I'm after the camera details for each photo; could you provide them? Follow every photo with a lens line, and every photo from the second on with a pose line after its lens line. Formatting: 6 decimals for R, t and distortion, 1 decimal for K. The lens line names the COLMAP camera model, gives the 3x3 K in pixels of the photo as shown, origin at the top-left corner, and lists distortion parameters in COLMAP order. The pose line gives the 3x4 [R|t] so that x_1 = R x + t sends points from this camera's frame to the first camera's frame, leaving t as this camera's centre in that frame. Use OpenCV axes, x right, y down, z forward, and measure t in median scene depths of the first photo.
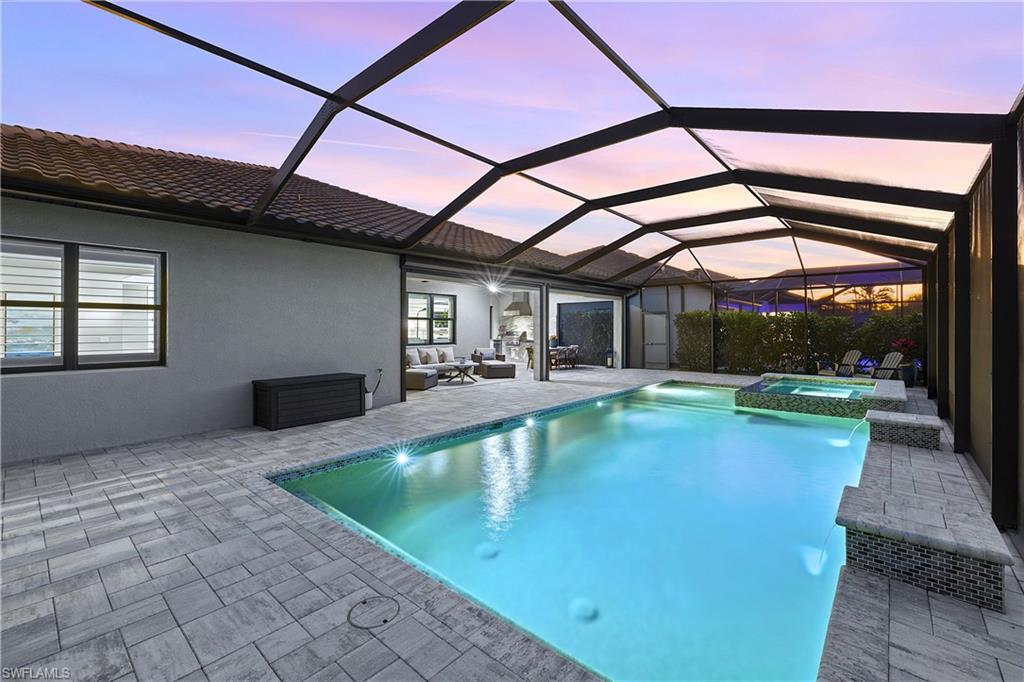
lens RADIAL K [[451.3, 0, 497.0], [0, 451.3, 338.7], [0, 0, 1]] dist [0.001793, 0.000240]
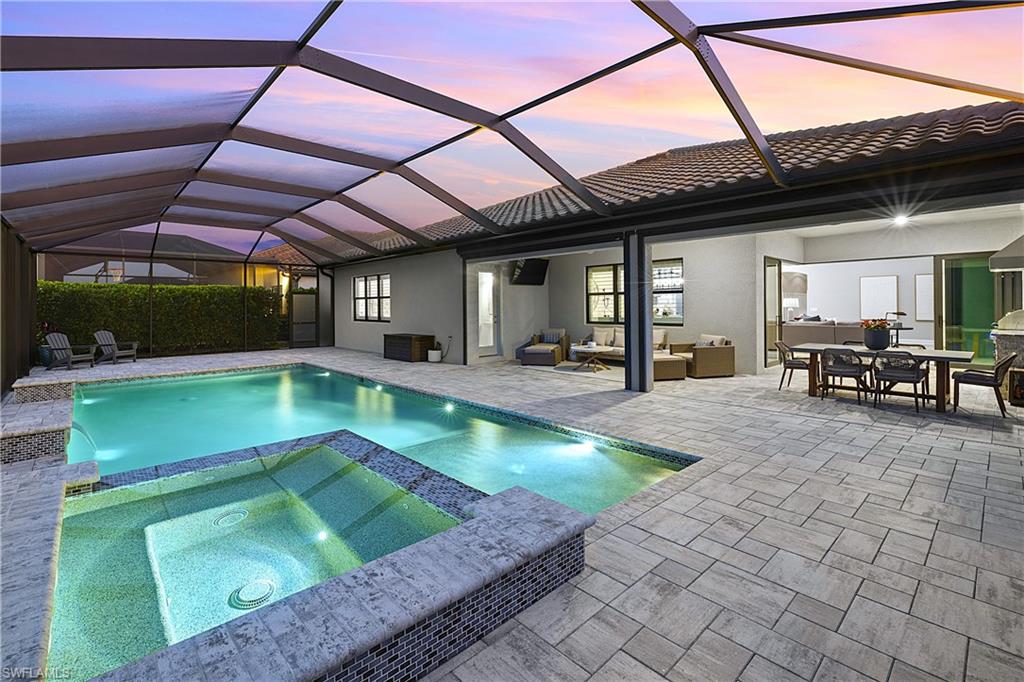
lens RADIAL K [[451.3, 0, 497.0], [0, 451.3, 338.7], [0, 0, 1]] dist [0.001793, 0.000240]
pose [[-0.106665, 0.061409, -0.992397, 0.742271], [-0.018027, 0.997807, 0.063682, -0.007845], [0.994132, 0.024683, -0.105324, 0.885689]]
